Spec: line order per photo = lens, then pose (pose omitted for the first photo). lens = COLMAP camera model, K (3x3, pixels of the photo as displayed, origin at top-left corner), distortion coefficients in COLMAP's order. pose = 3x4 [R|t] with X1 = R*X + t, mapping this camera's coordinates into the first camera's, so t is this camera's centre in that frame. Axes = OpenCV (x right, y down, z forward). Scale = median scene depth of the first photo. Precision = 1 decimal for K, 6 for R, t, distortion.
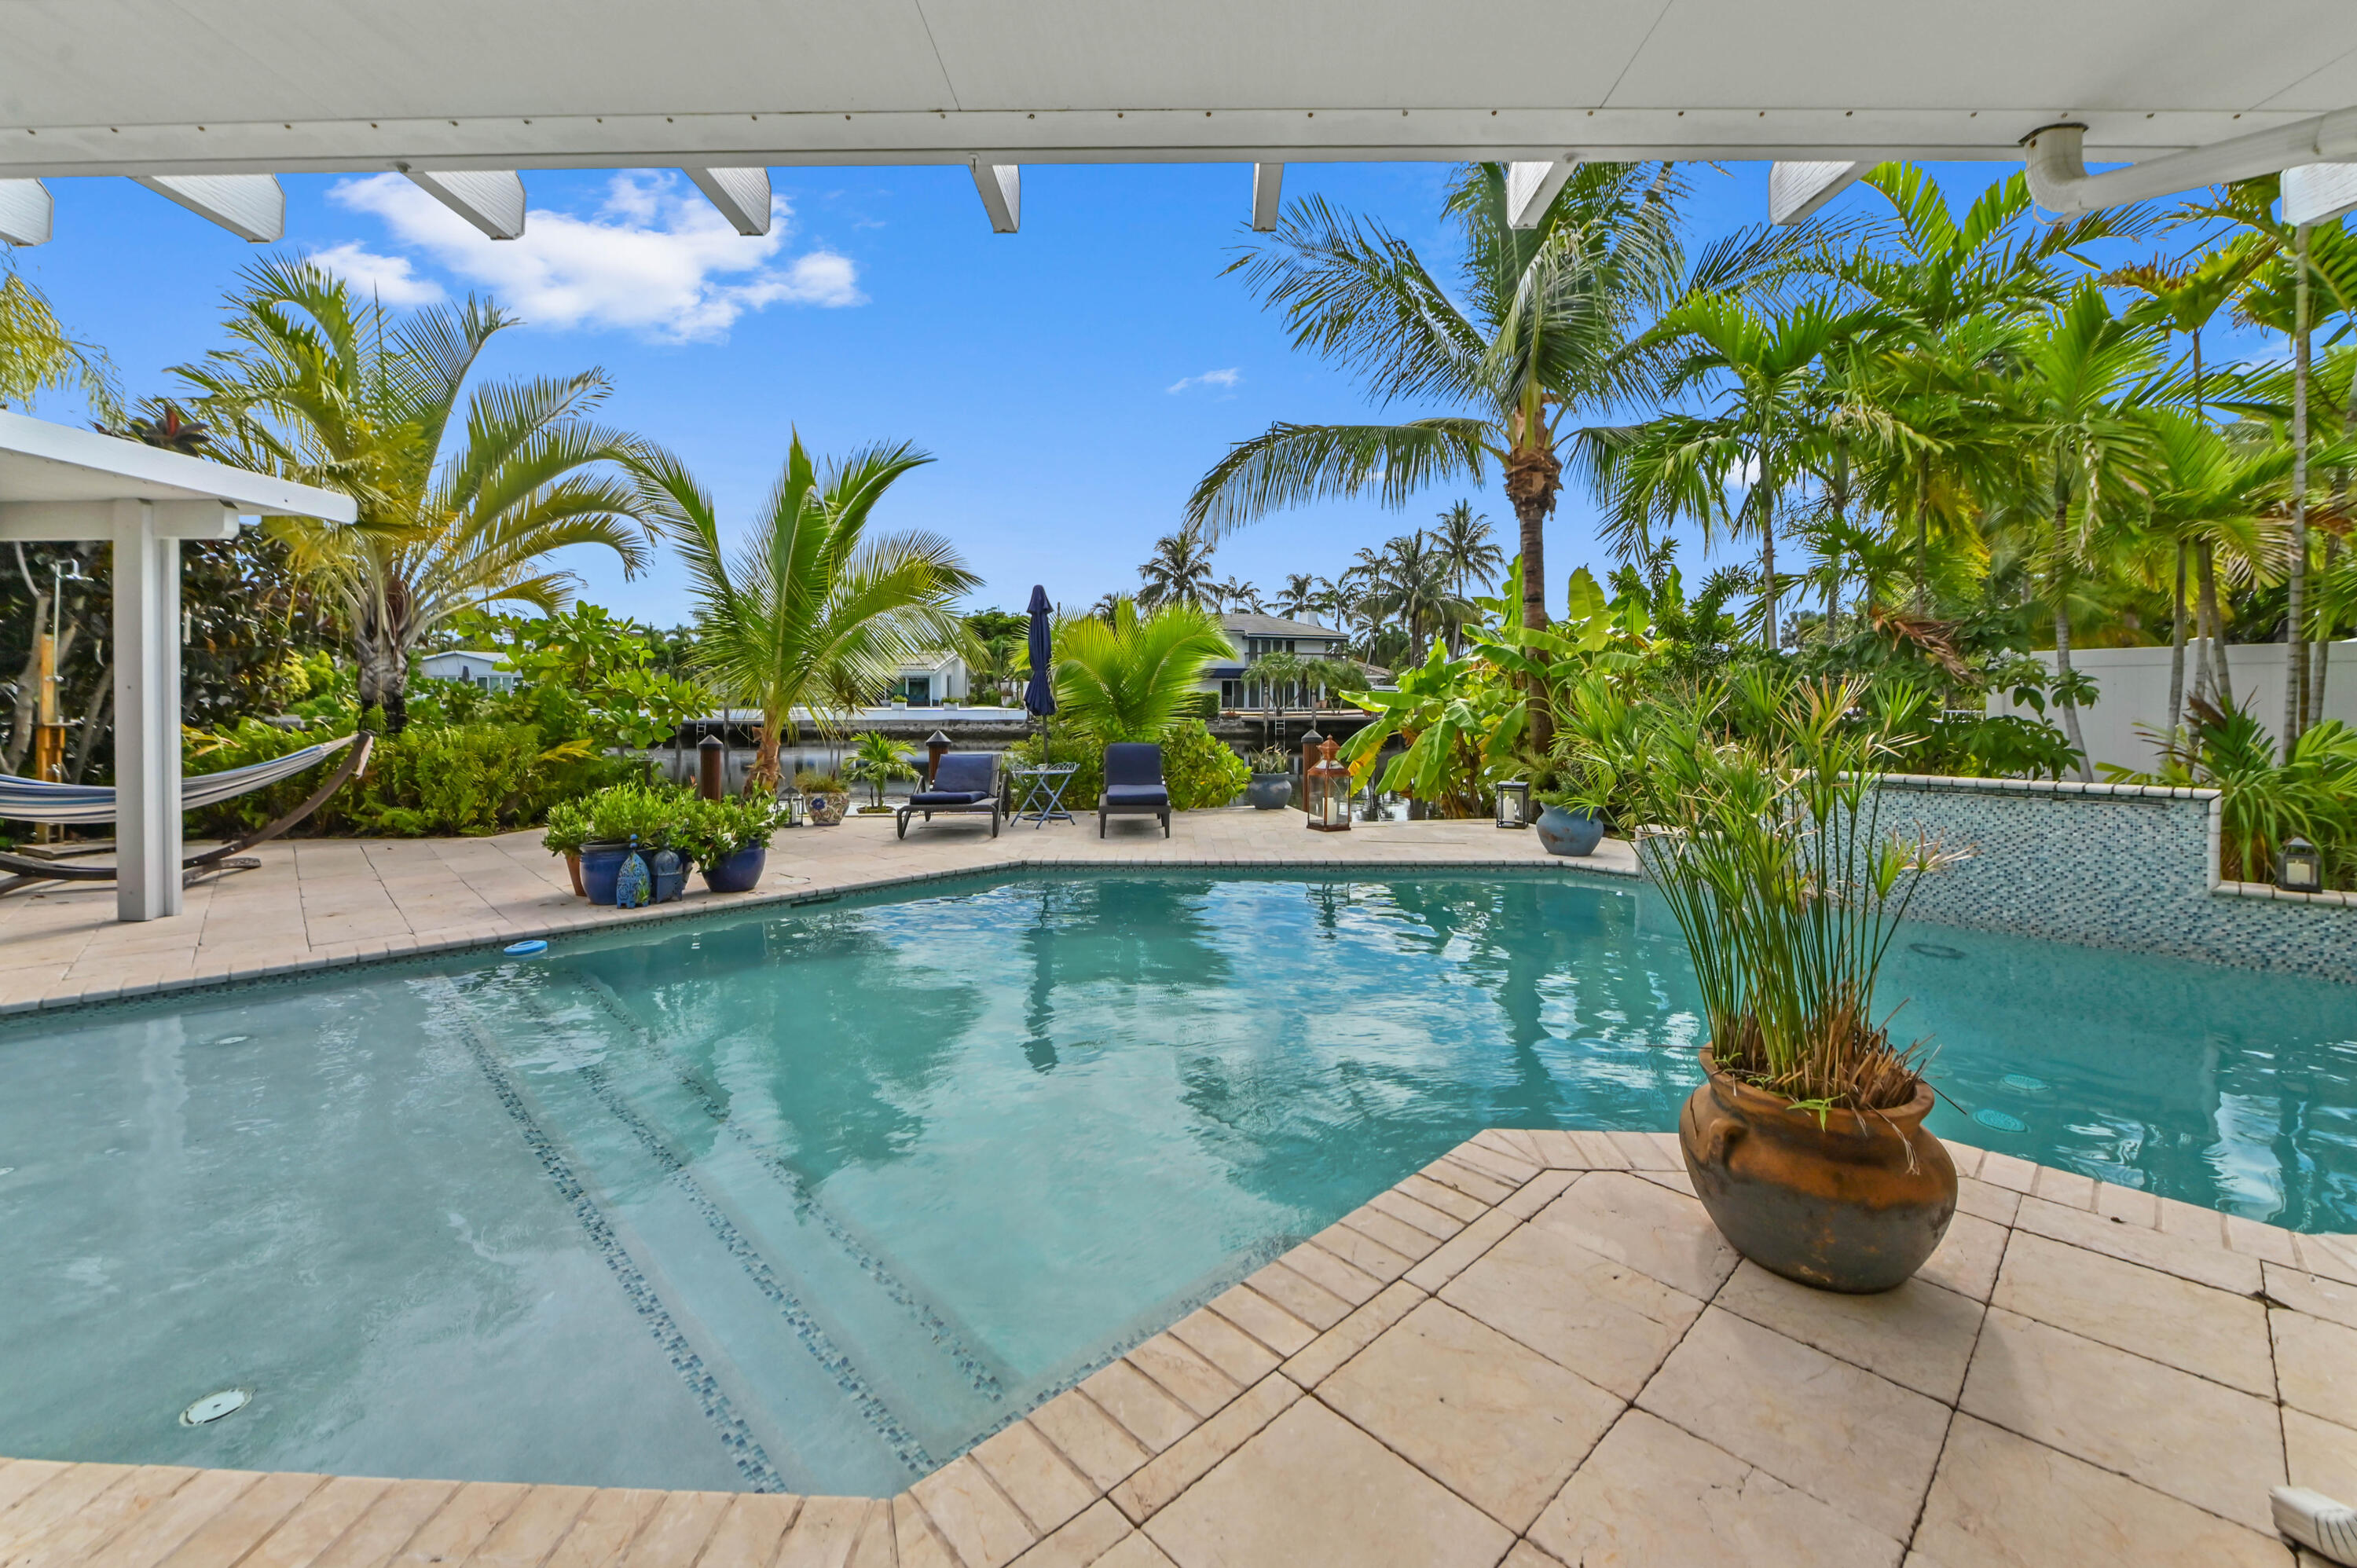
lens RADIAL K [[926.4, 0, 1180.3], [0, 926.4, 685.0], [0, 0, 1]] dist [-0.000377, -0.000062]
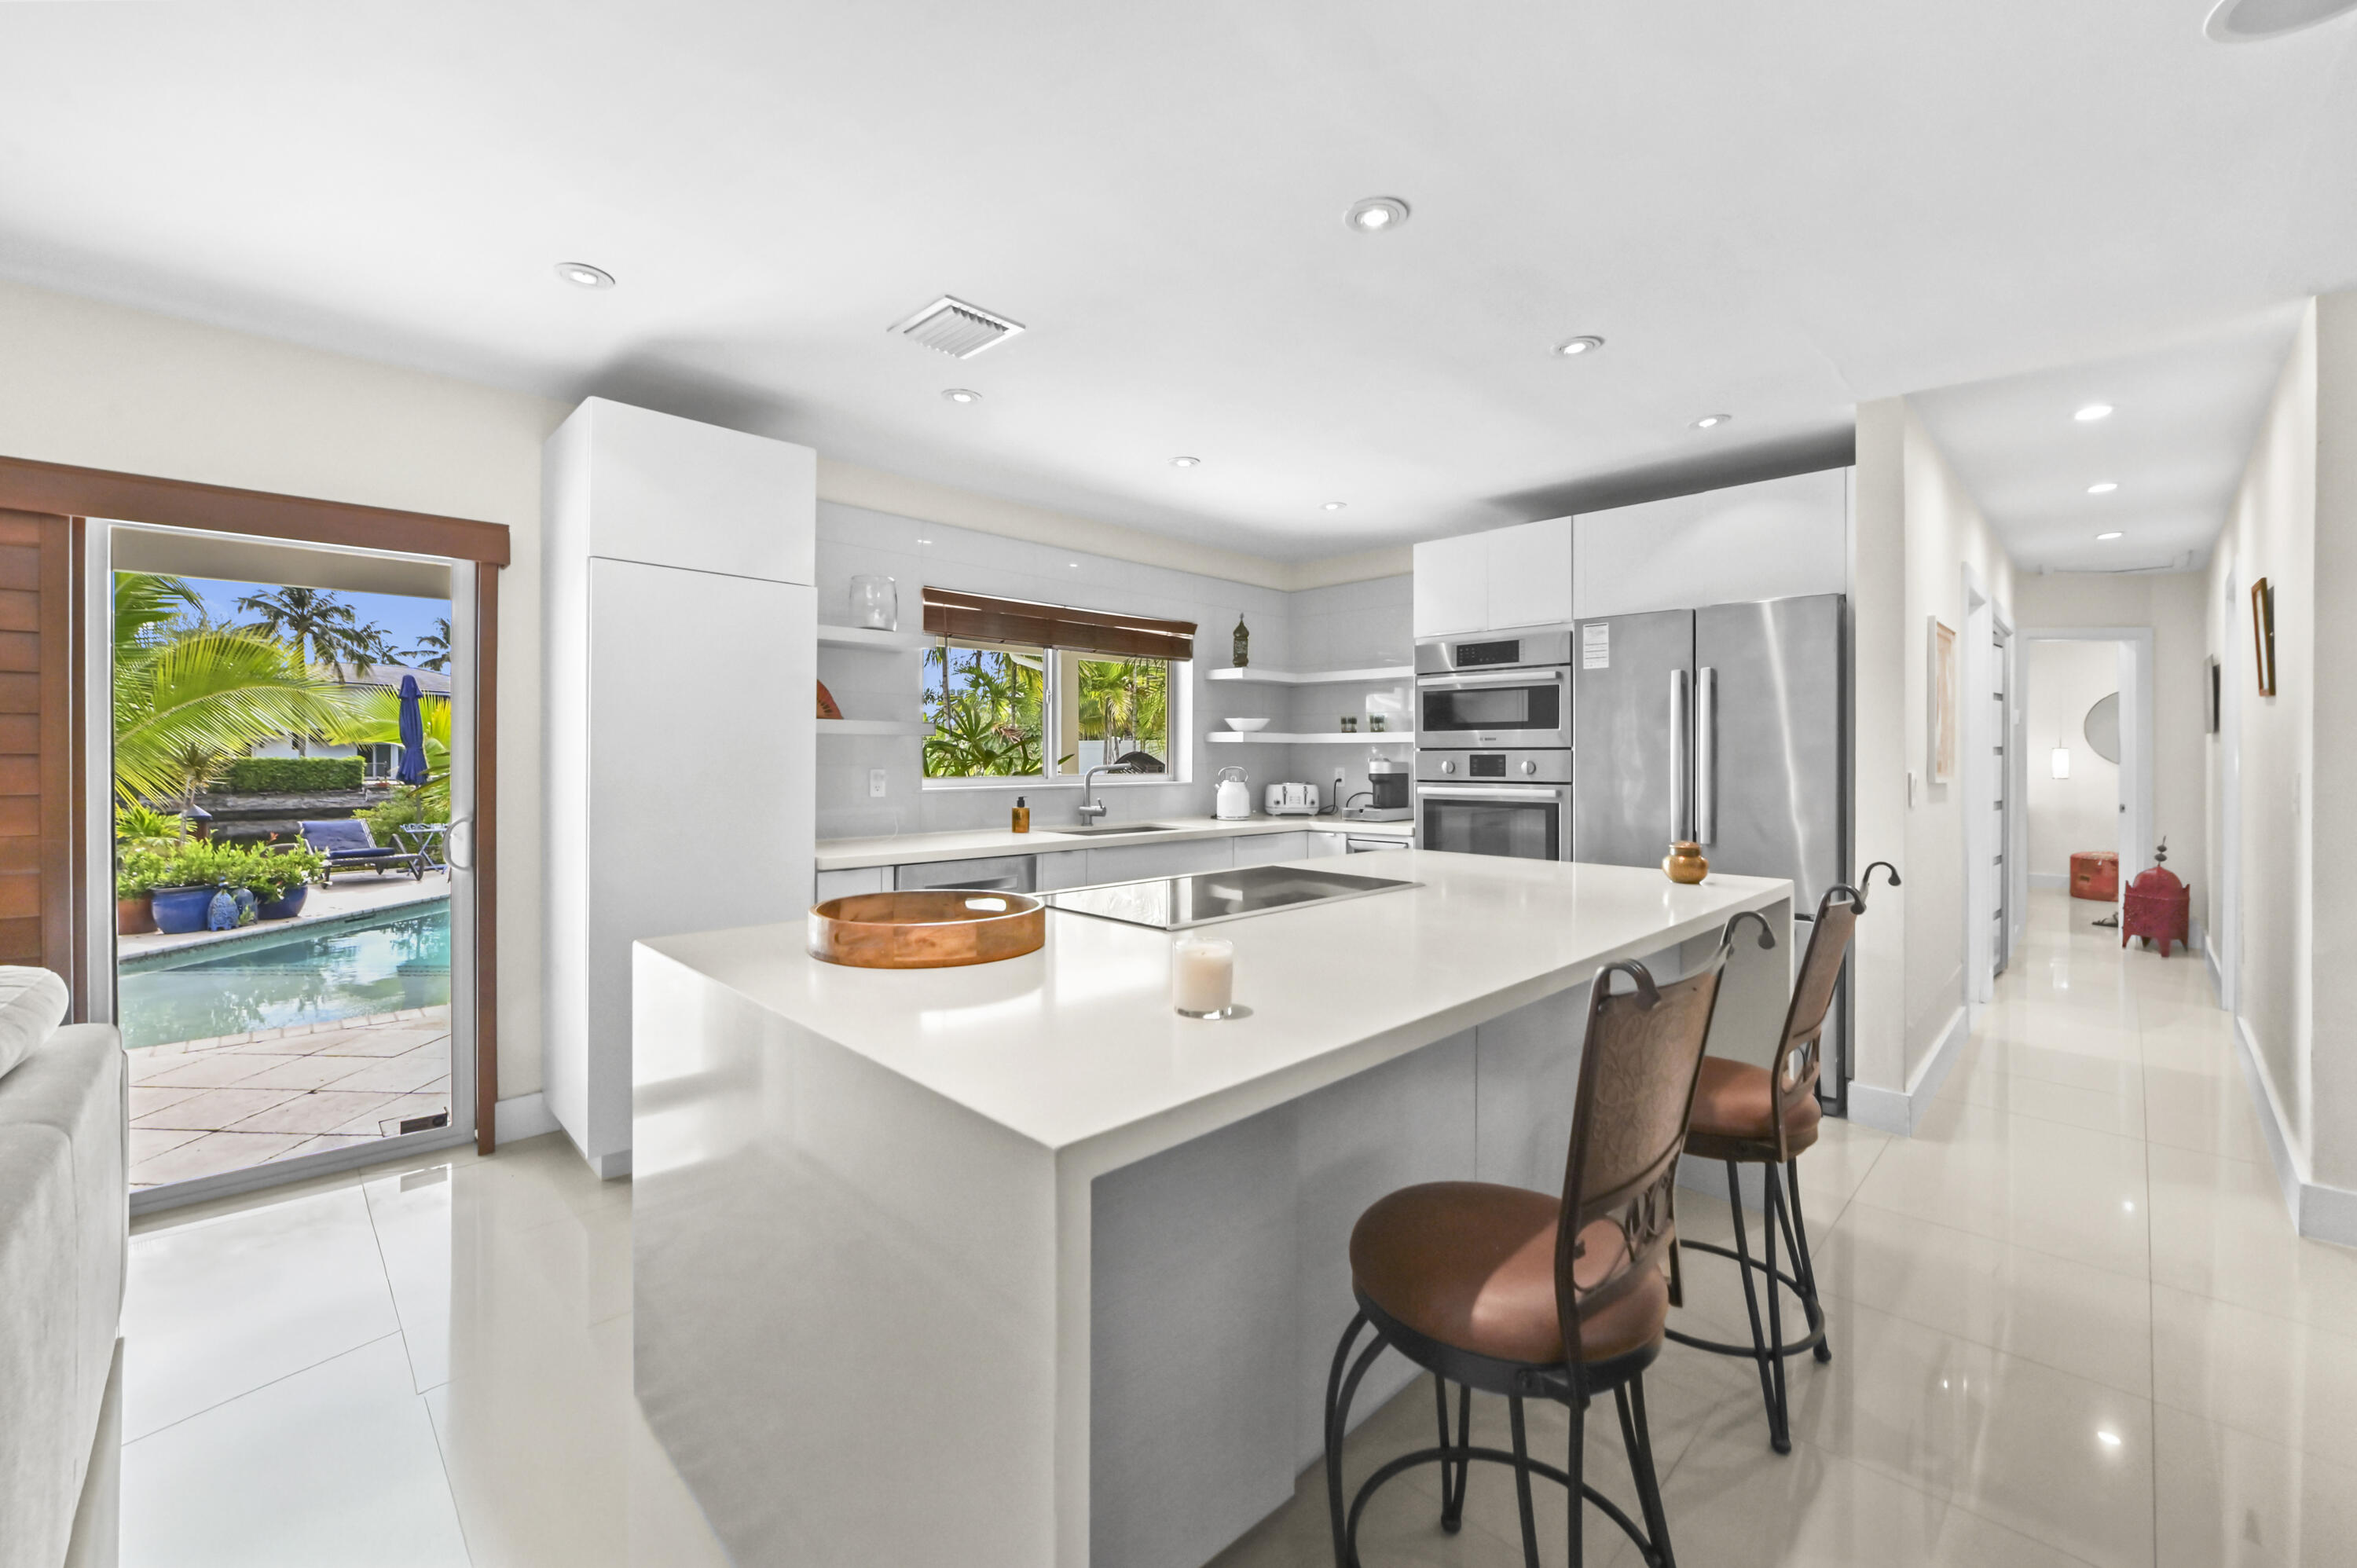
lens RADIAL K [[955.3, 0, 1175.2], [0, 955.3, 749.4], [0, 0, 1]] dist [-0.019145, -0.000259]
pose [[0.695848, 0.002644, 0.718184, -0.325050], [-0.000647, 0.999995, -0.003055, -0.012216], [-0.718189, 0.001662, 0.695846, -0.515690]]
